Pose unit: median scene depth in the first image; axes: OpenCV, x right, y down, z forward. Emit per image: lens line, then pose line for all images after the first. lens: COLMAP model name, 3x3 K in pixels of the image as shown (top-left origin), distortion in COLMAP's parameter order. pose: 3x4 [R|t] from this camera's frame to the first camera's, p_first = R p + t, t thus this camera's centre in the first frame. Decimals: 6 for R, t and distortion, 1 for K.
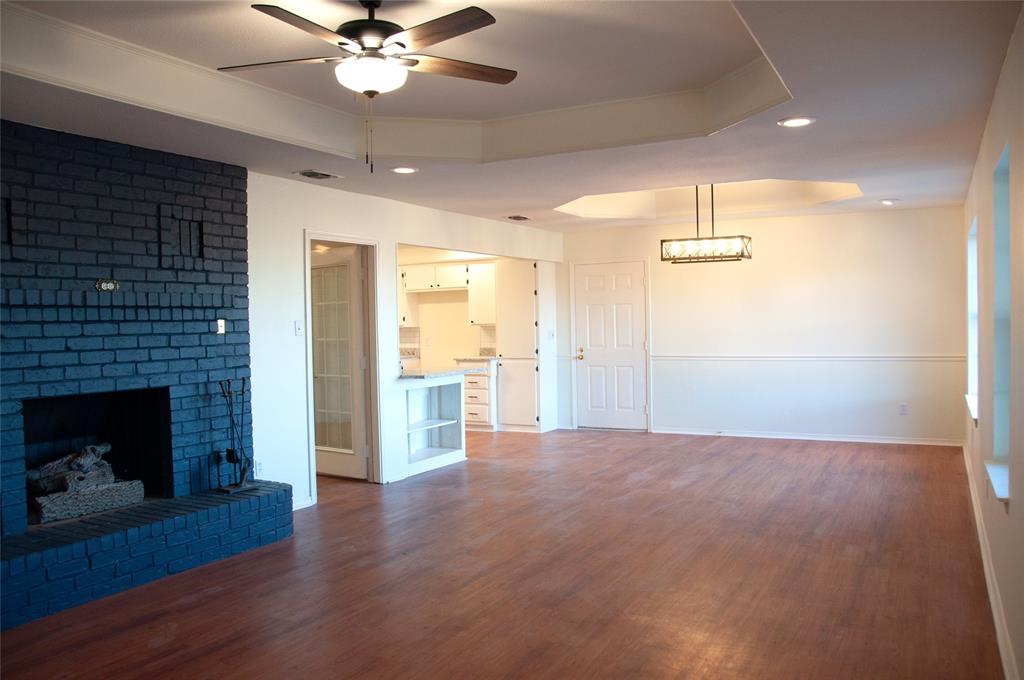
lens RADIAL K [[903.7, 0, 472.1], [0, 903.7, 340.4], [0, 0, 1]] dist [-0.119289, 0.008503]
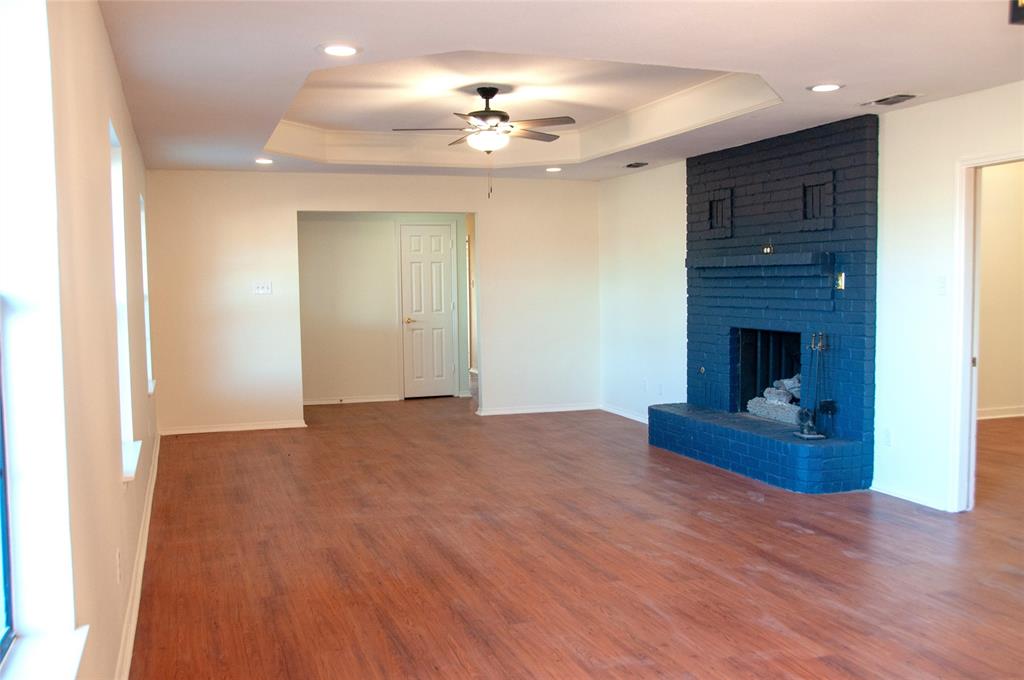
lens RADIAL K [[903.7, 0, 472.1], [0, 903.7, 340.4], [0, 0, 1]] dist [-0.119289, 0.008503]
pose [[-0.695195, 0.074184, -0.714983, 0.852165], [0.015046, 0.995944, 0.088706, -0.050907], [0.718664, 0.050910, -0.693492, 1.602442]]
